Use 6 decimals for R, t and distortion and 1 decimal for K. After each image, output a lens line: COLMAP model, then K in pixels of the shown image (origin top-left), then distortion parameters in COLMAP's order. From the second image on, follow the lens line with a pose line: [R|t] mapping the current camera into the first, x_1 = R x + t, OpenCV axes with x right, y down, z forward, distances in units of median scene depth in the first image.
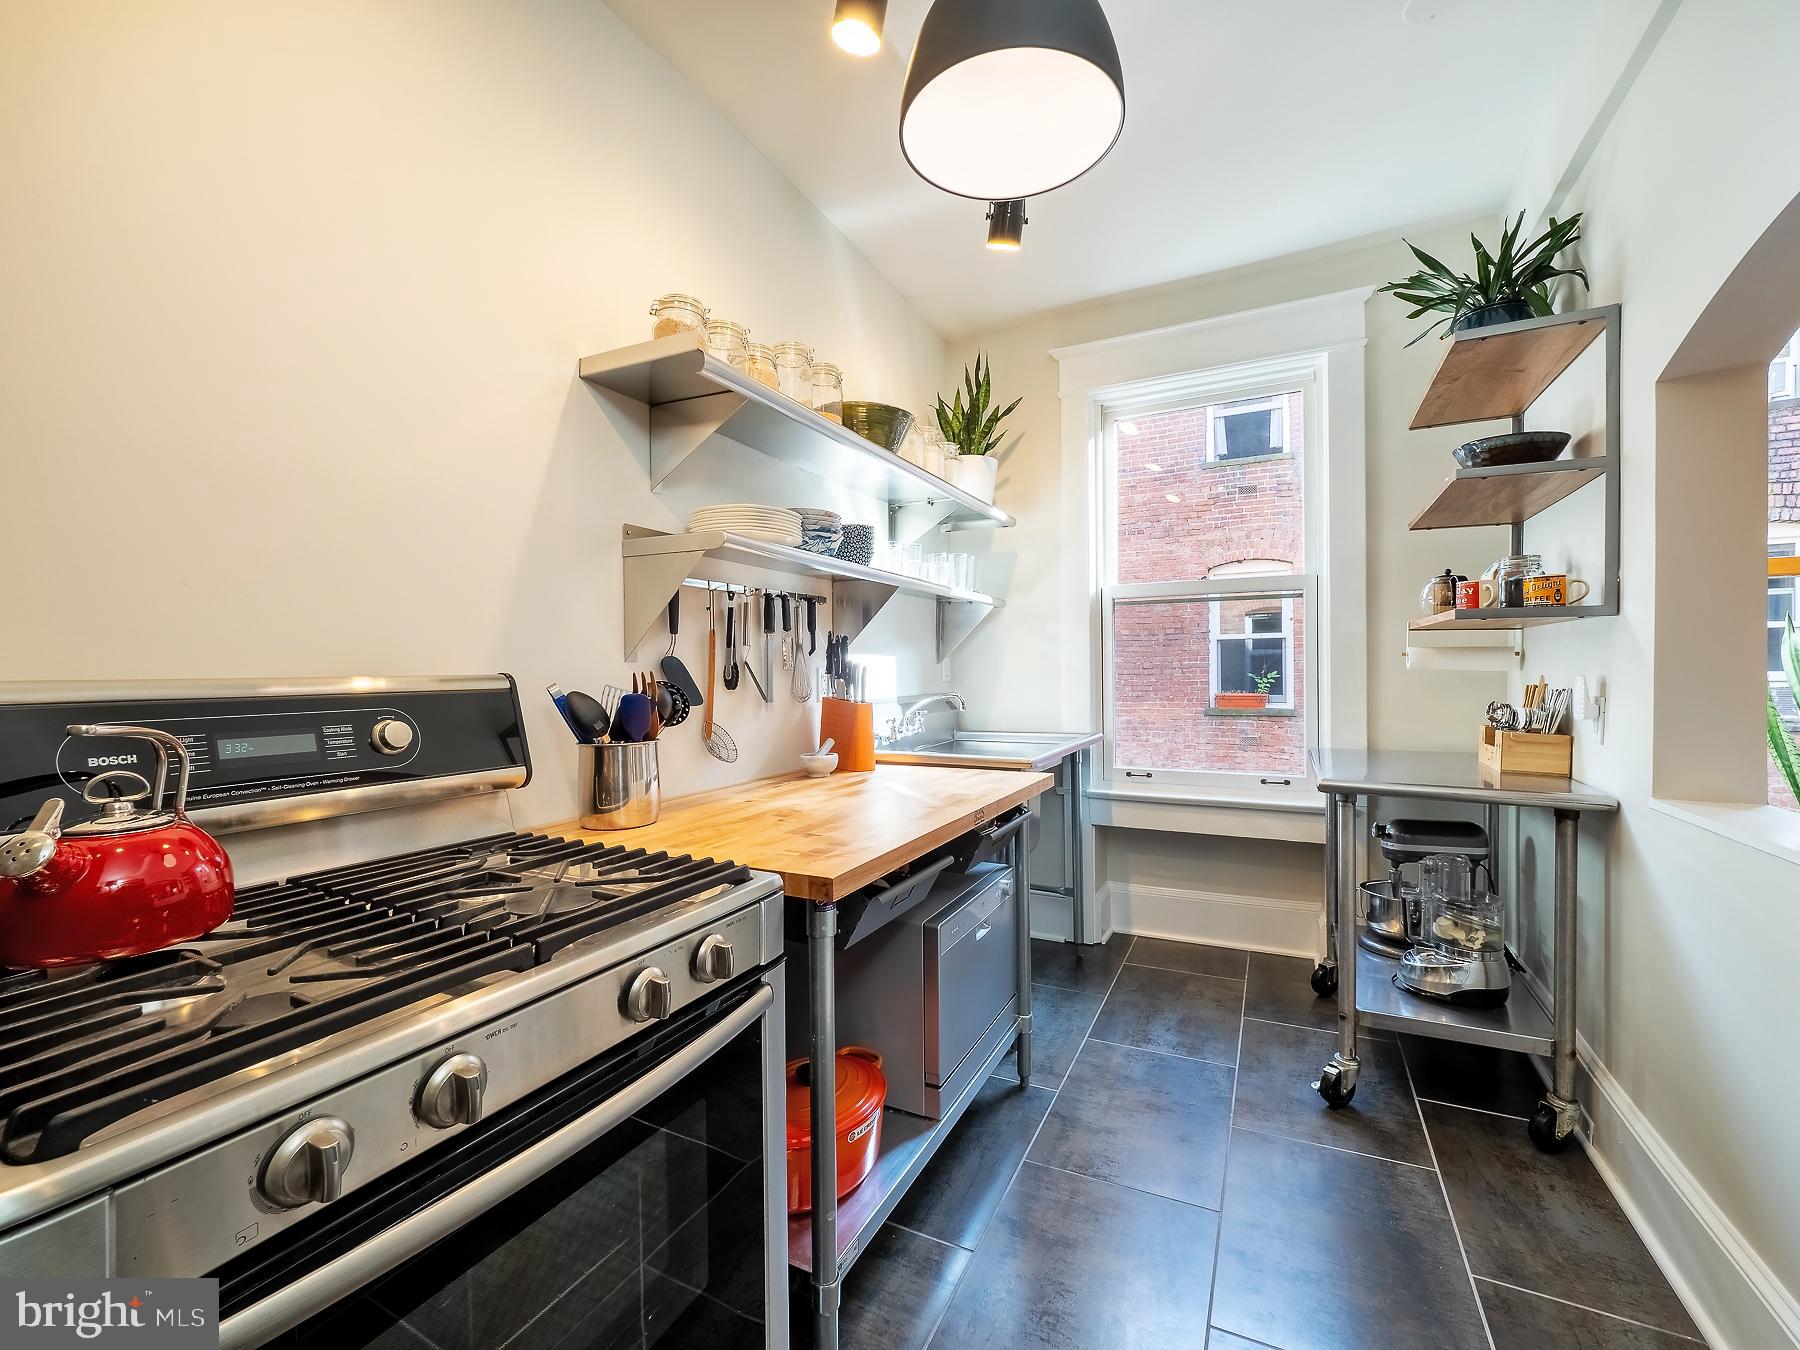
lens RADIAL K [[770.0, 0, 895.7], [0, 770.0, 676.3], [0, 0, 1]] dist [-0.009382, -0.001209]
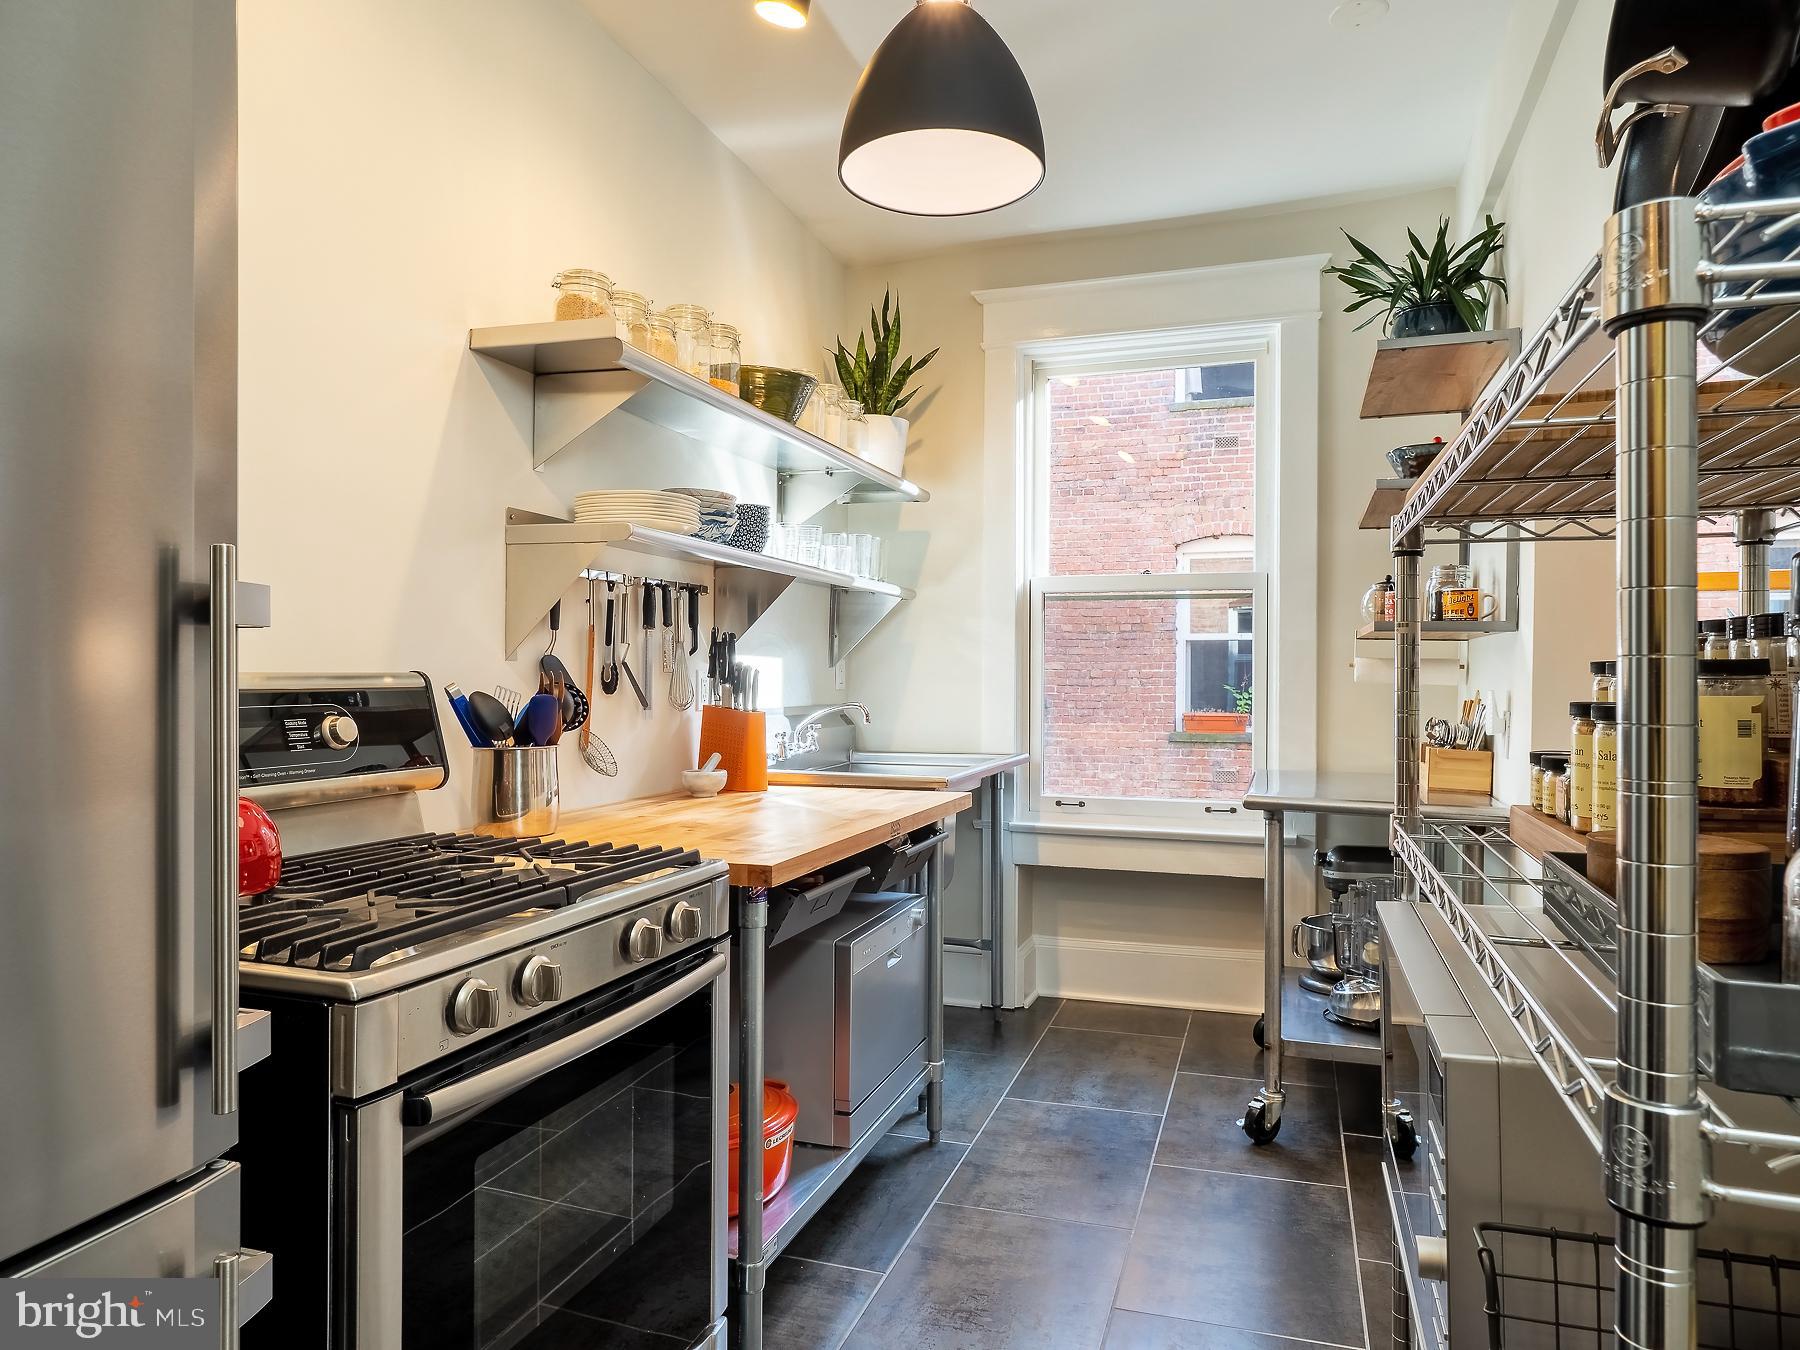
lens RADIAL K [[1154.6, 0, 902.5], [0, 1154.6, 674.5], [0, 0, 1]] dist [-0.002133, 0.002478]
pose [[0.989508, 0.015036, 0.143693, -0.070402], [-0.013653, 0.999851, -0.010610, 0.004431], [-0.143831, 0.008537, 0.989565, -0.327324]]
